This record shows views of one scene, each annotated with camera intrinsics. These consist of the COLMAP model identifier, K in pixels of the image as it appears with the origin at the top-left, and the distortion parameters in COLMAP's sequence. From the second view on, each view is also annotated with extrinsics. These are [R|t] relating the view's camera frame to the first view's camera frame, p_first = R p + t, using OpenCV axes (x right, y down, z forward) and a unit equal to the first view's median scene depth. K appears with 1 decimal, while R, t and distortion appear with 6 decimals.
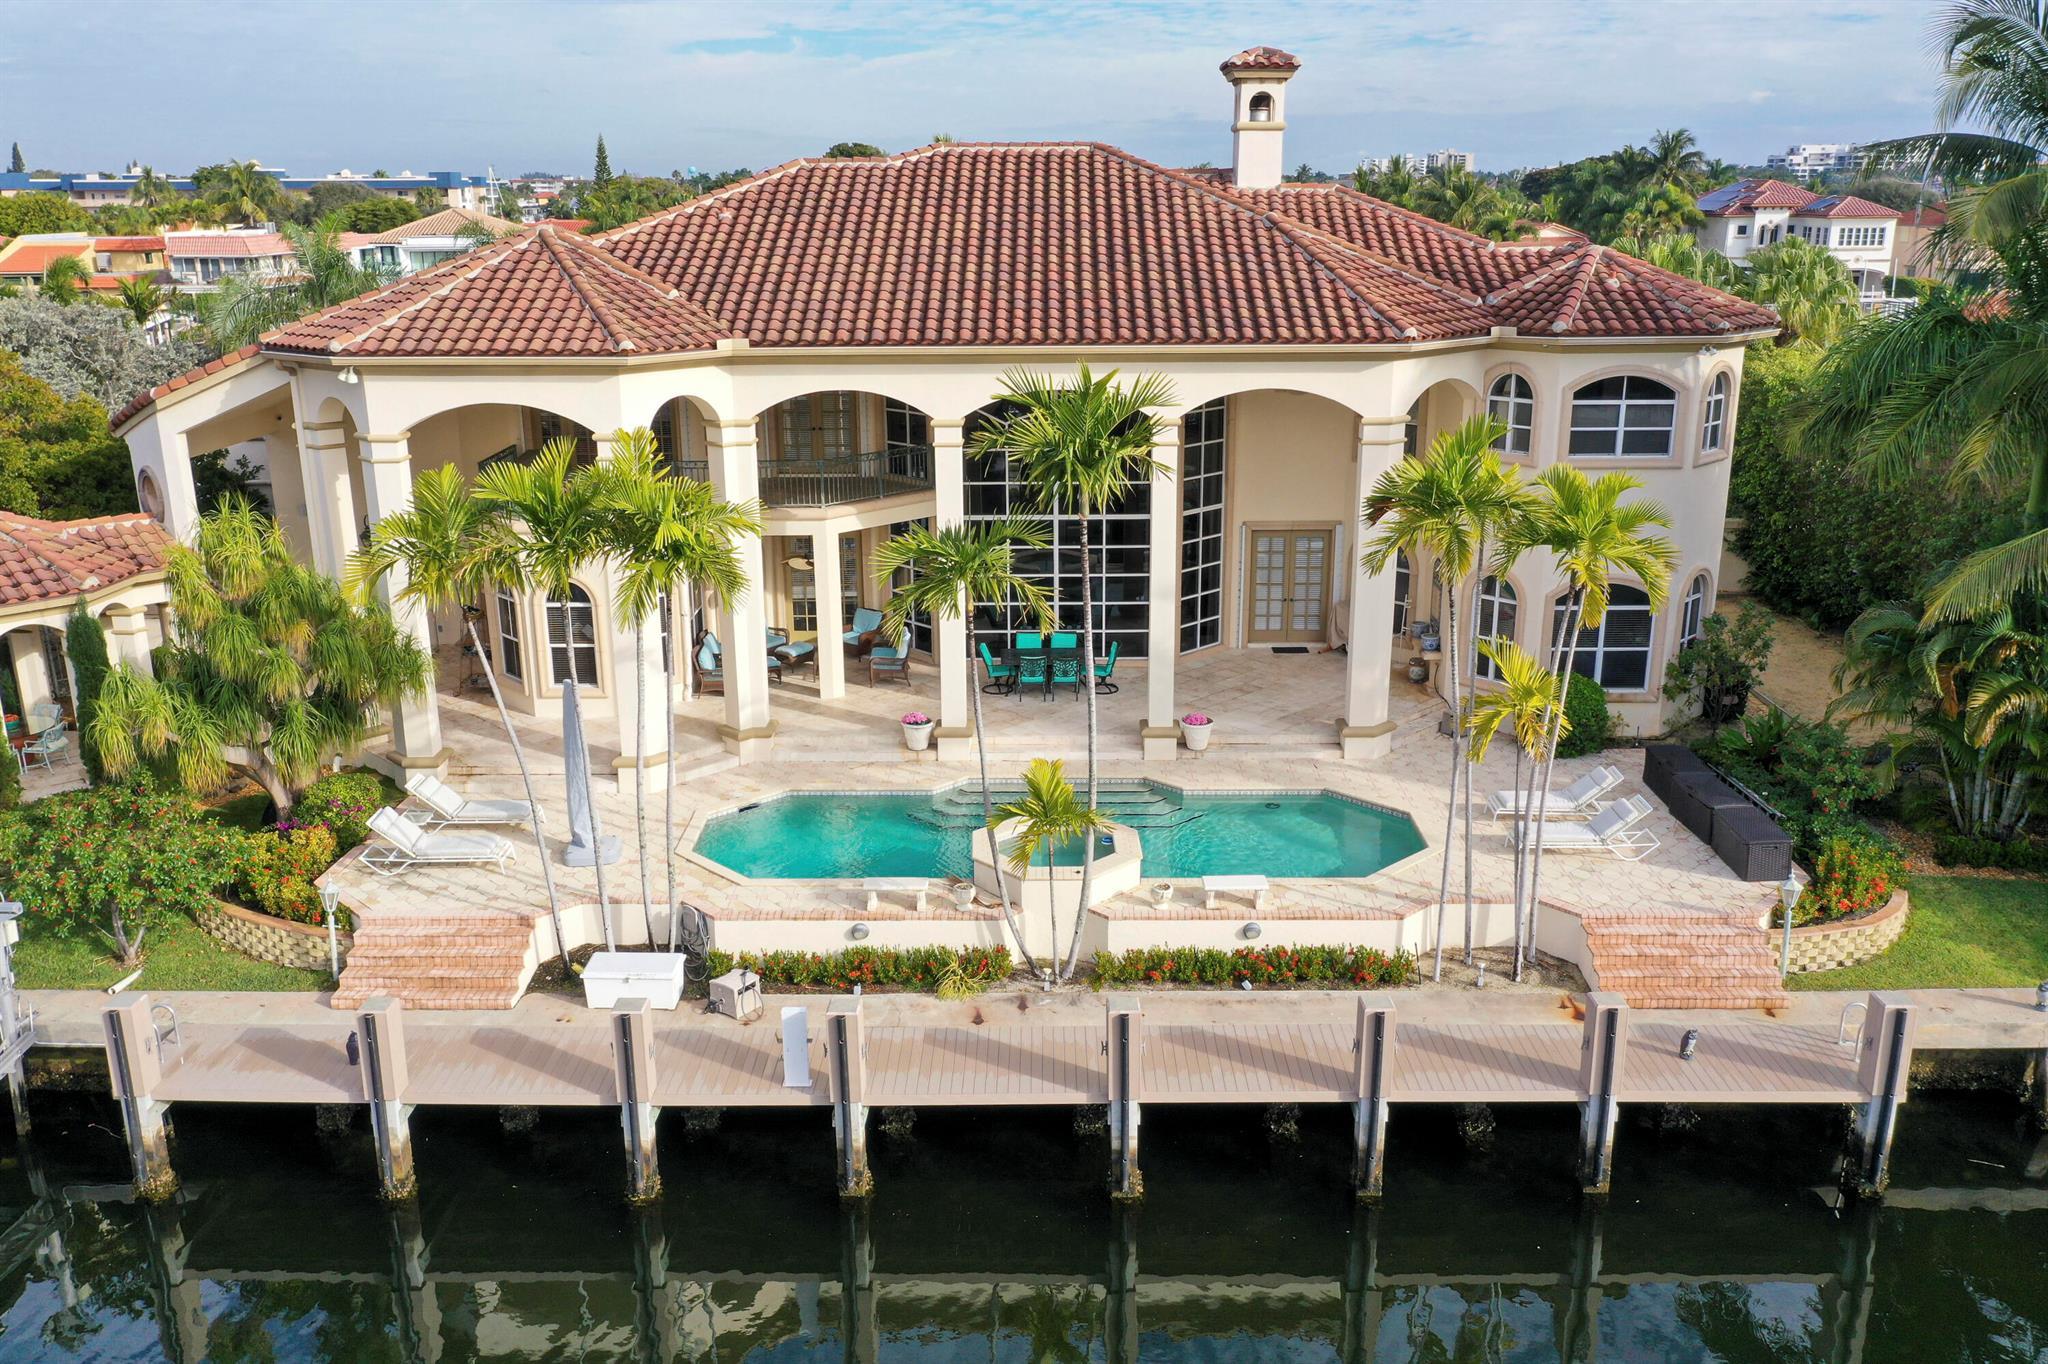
lens RADIAL K [[1642.1, 0, 1024.0], [0, 1642.1, 682.0], [0, 0, 1]] dist [-0.002656, 0.002958]
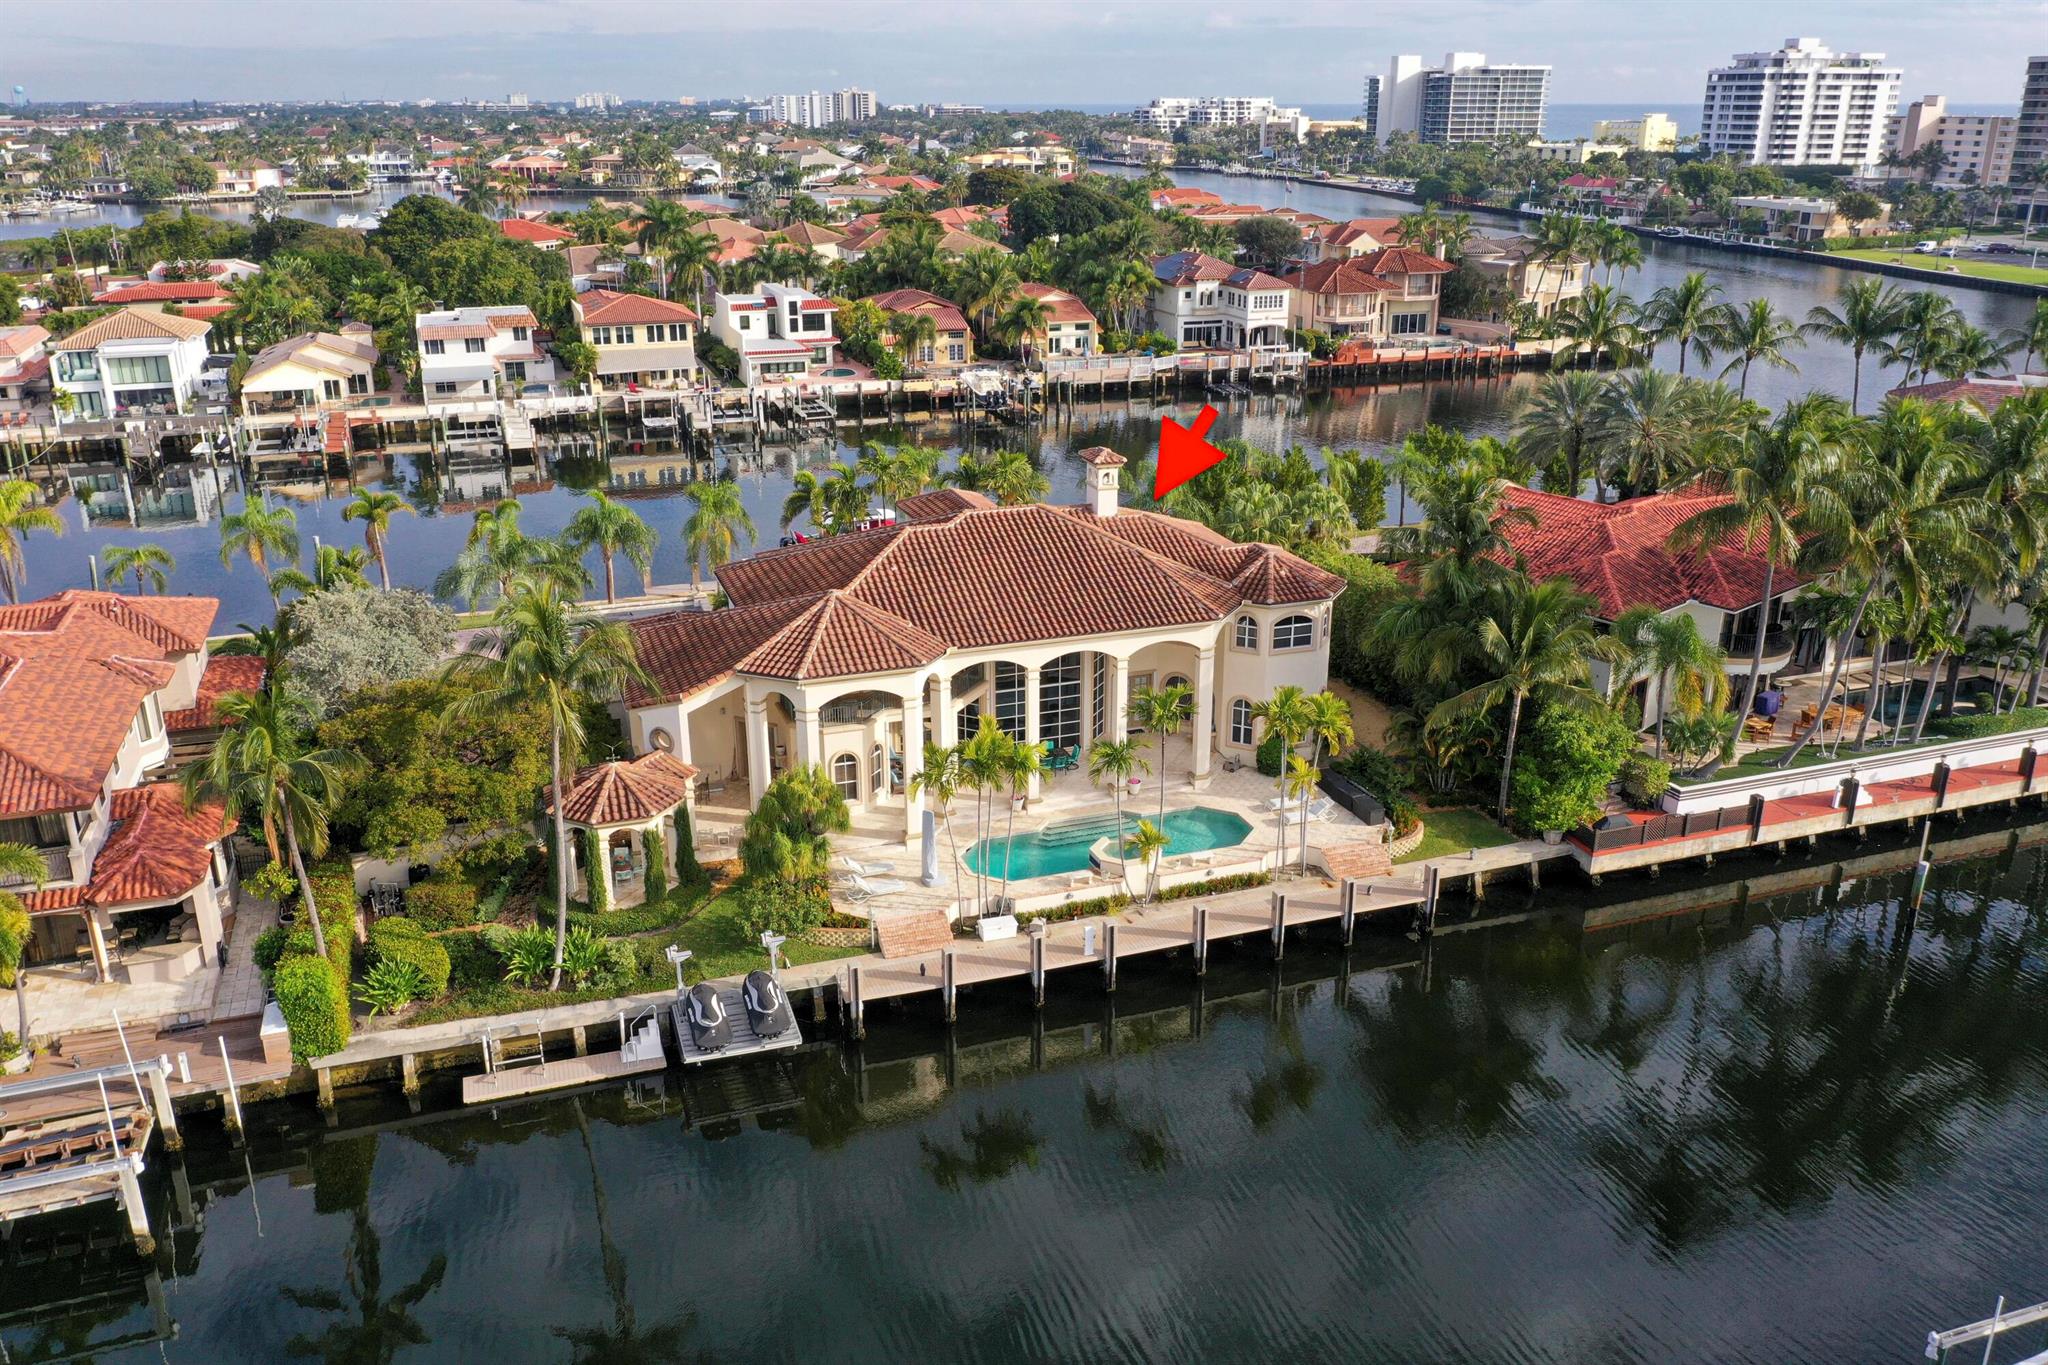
lens RADIAL K [[1583.6, 0, 1024.0], [0, 1583.6, 682.5], [0, 0, 1]] dist [0.000415, -0.003448]
pose [[0.939588, -0.110044, 0.324136, -0.790869], [0.092365, 0.993298, 0.069481, -0.300713], [-0.329610, -0.035344, 0.943455, -1.086756]]
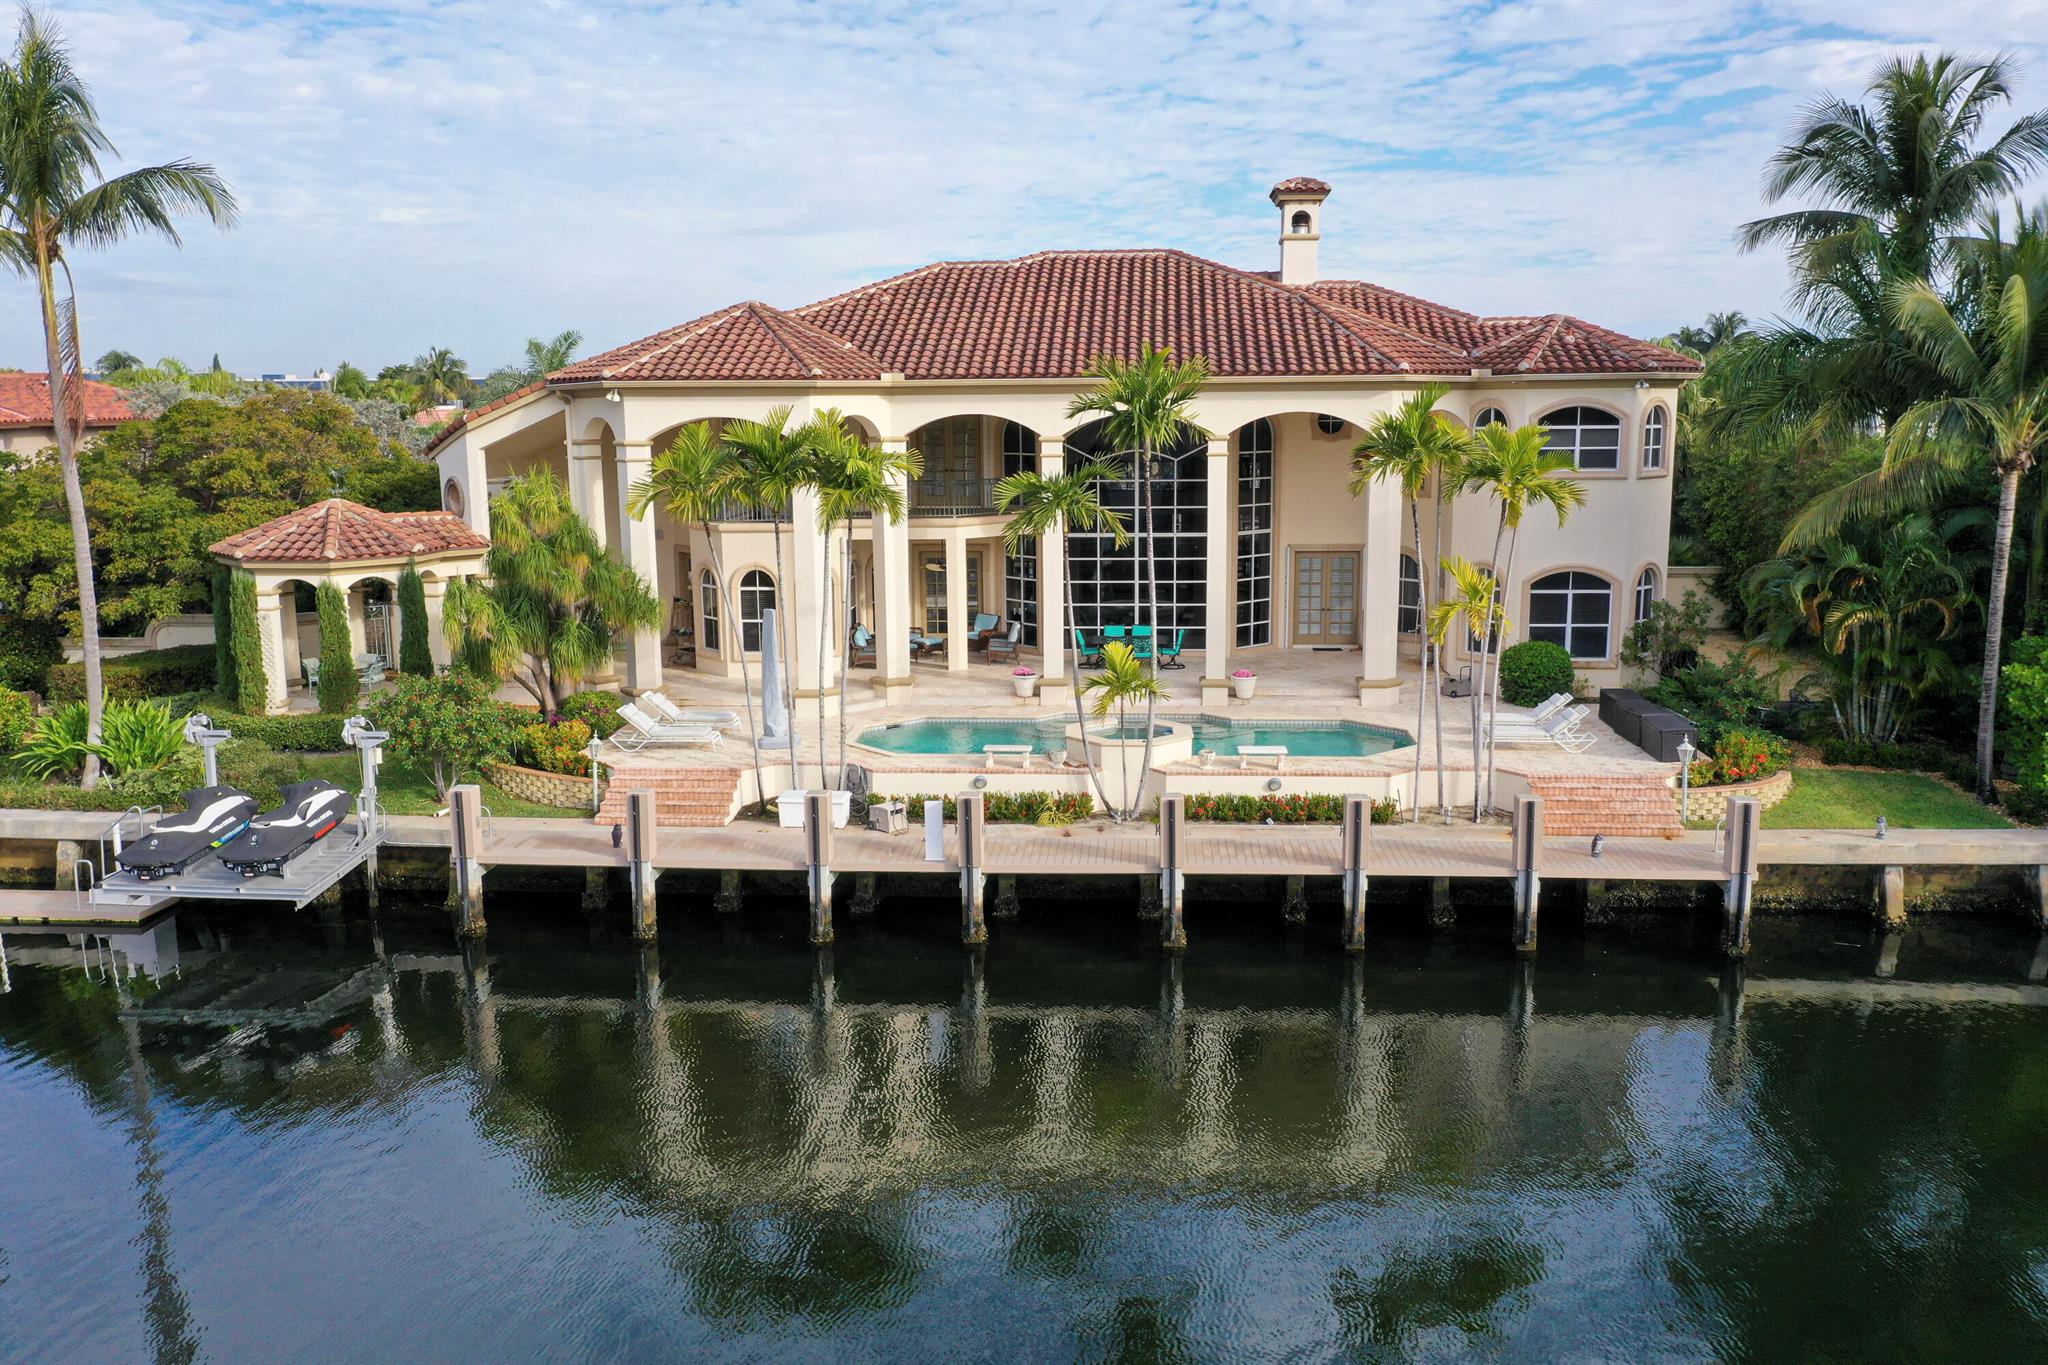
lens RADIAL K [[1583.6, 0, 1024.0], [0, 1583.6, 682.5], [0, 0, 1]] dist [0.000415, -0.003448]
pose [[0.997809, 0.008893, -0.065560, 0.016909], [-0.016103, 0.993771, -0.110276, 0.181414], [0.064170, 0.111090, 0.991736, -0.246508]]
